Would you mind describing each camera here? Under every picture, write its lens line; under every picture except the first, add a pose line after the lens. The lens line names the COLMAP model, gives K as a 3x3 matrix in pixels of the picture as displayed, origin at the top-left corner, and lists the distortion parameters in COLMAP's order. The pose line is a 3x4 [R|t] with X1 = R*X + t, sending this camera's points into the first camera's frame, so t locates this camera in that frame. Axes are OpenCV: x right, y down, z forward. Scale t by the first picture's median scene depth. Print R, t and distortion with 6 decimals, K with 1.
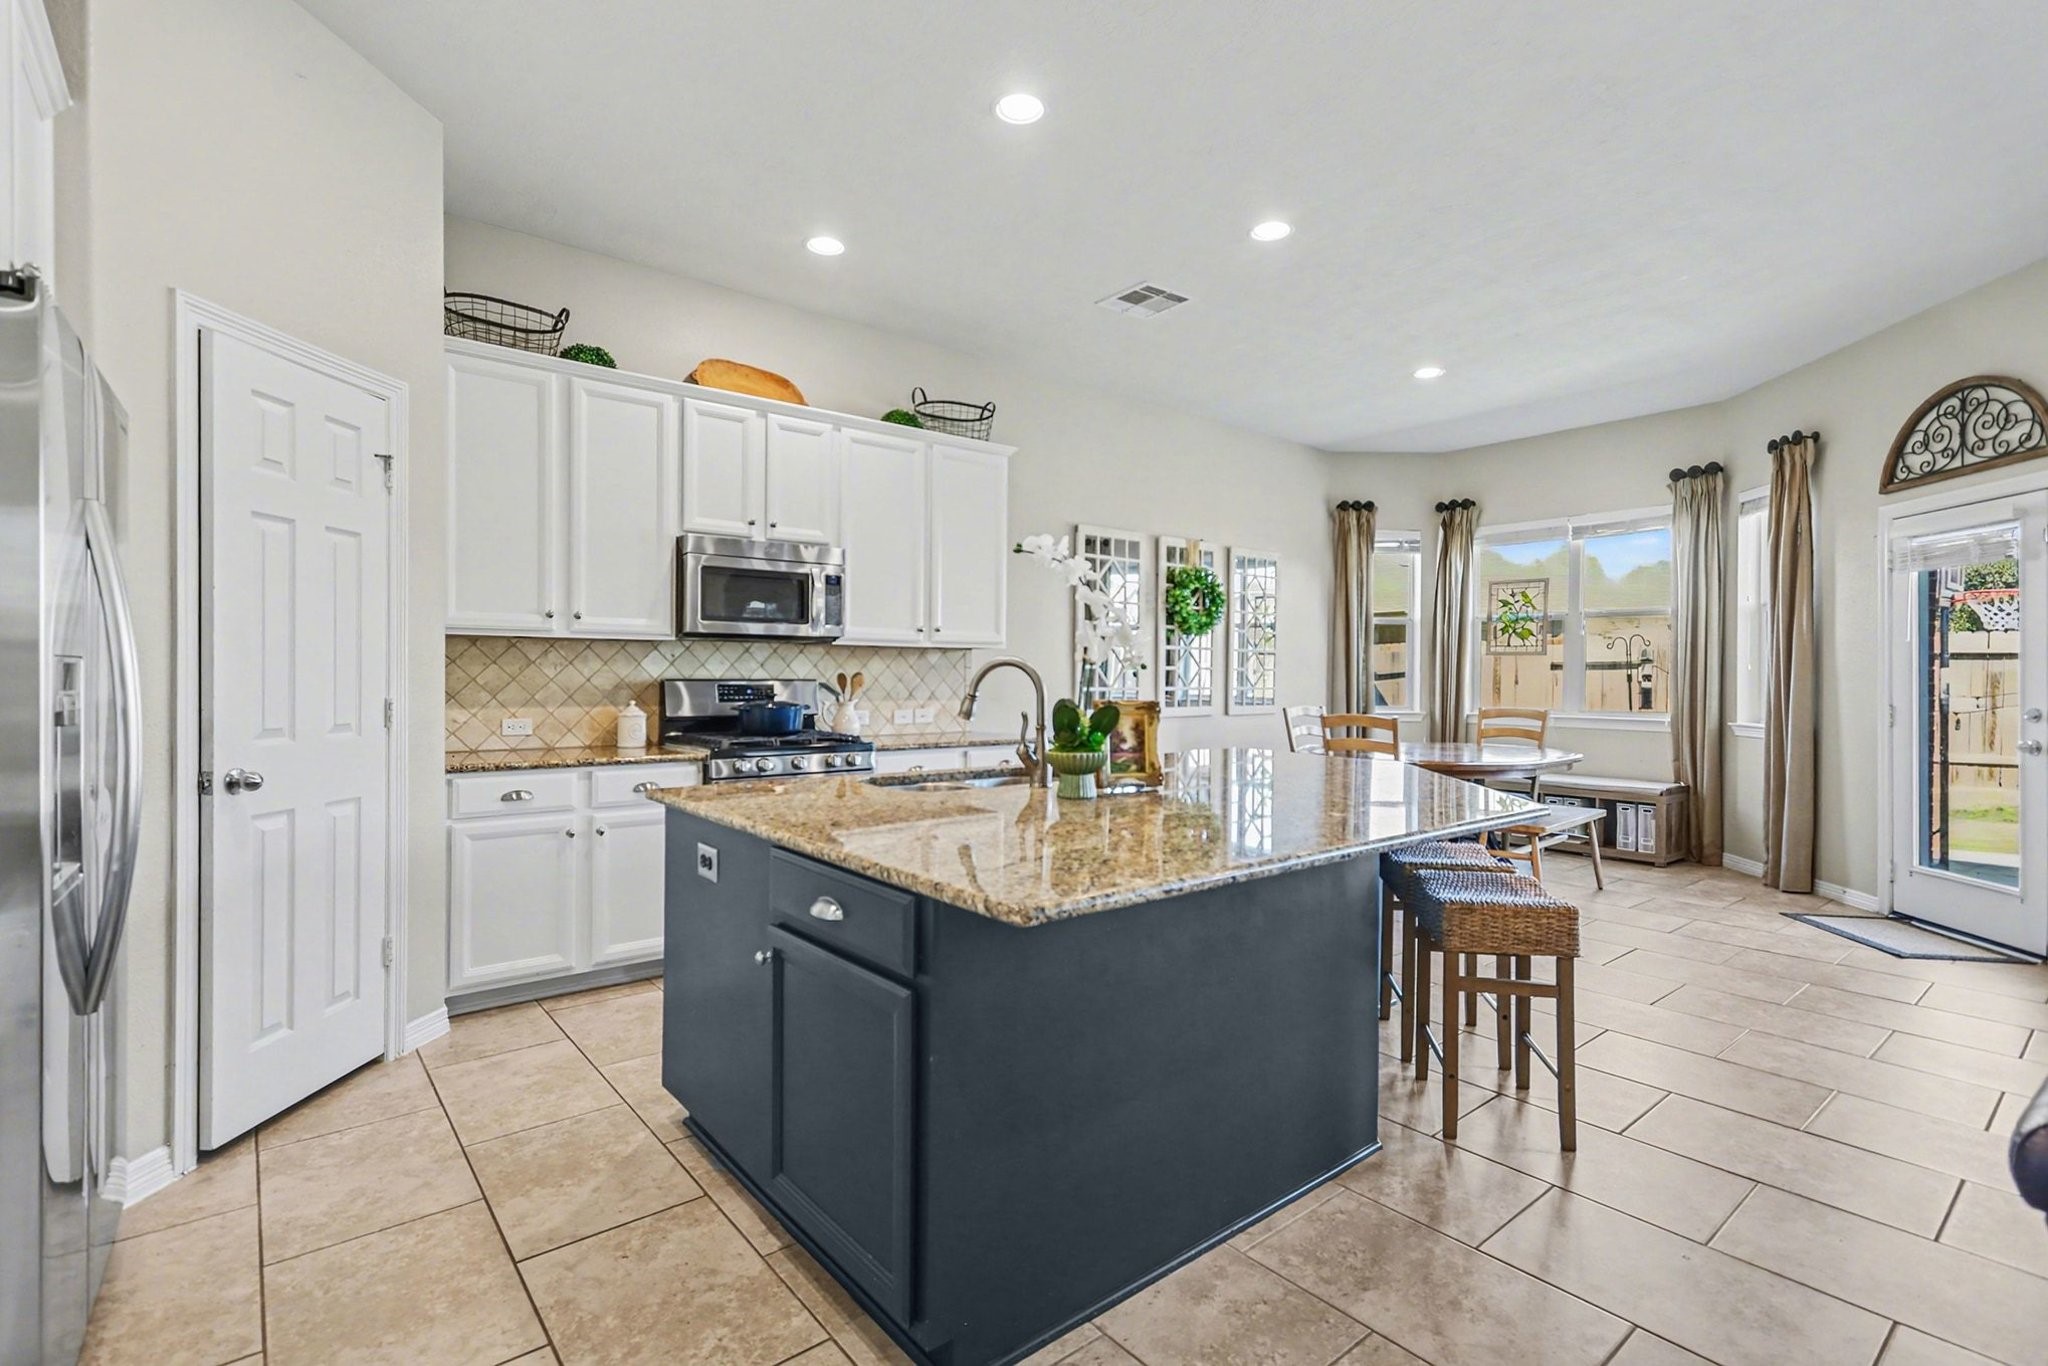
lens RADIAL K [[950.5, 0, 1024.6], [0, 950.5, 676.3], [0, 0, 1]] dist [-0.000443, 0.000340]
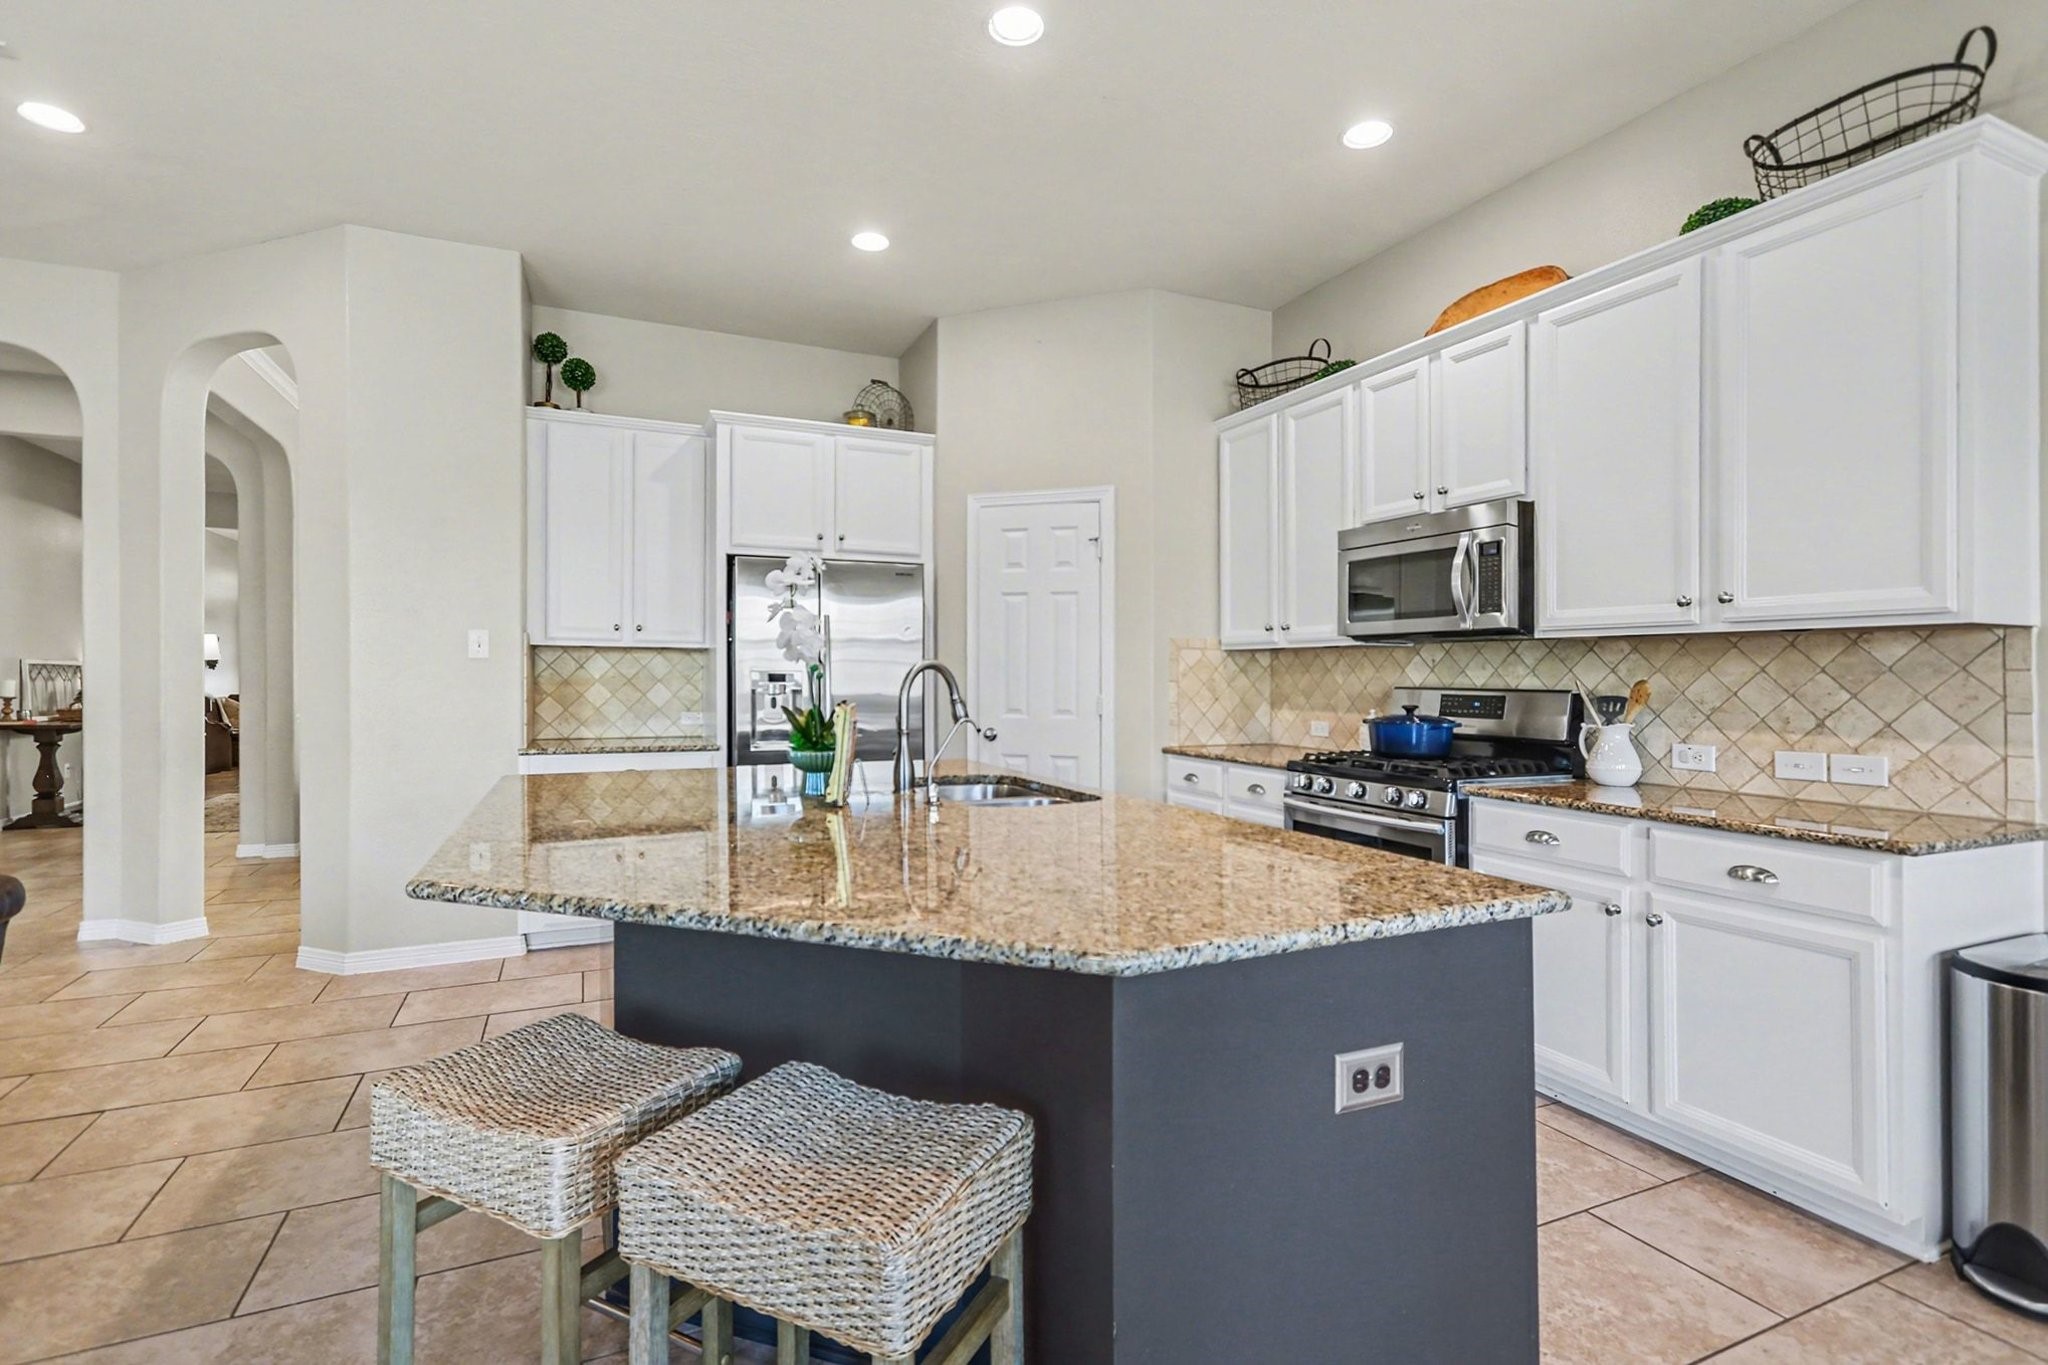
lens RADIAL K [[950.5, 0, 1022.9], [0, 950.5, 683.0], [0, 0, 1]] dist [-0.000443, 0.000340]
pose [[-0.265857, 0.005855, -0.963995, 0.546264], [-0.001888, 0.999976, 0.006594, -0.006121], [0.964011, 0.003573, -0.265840, 0.827700]]
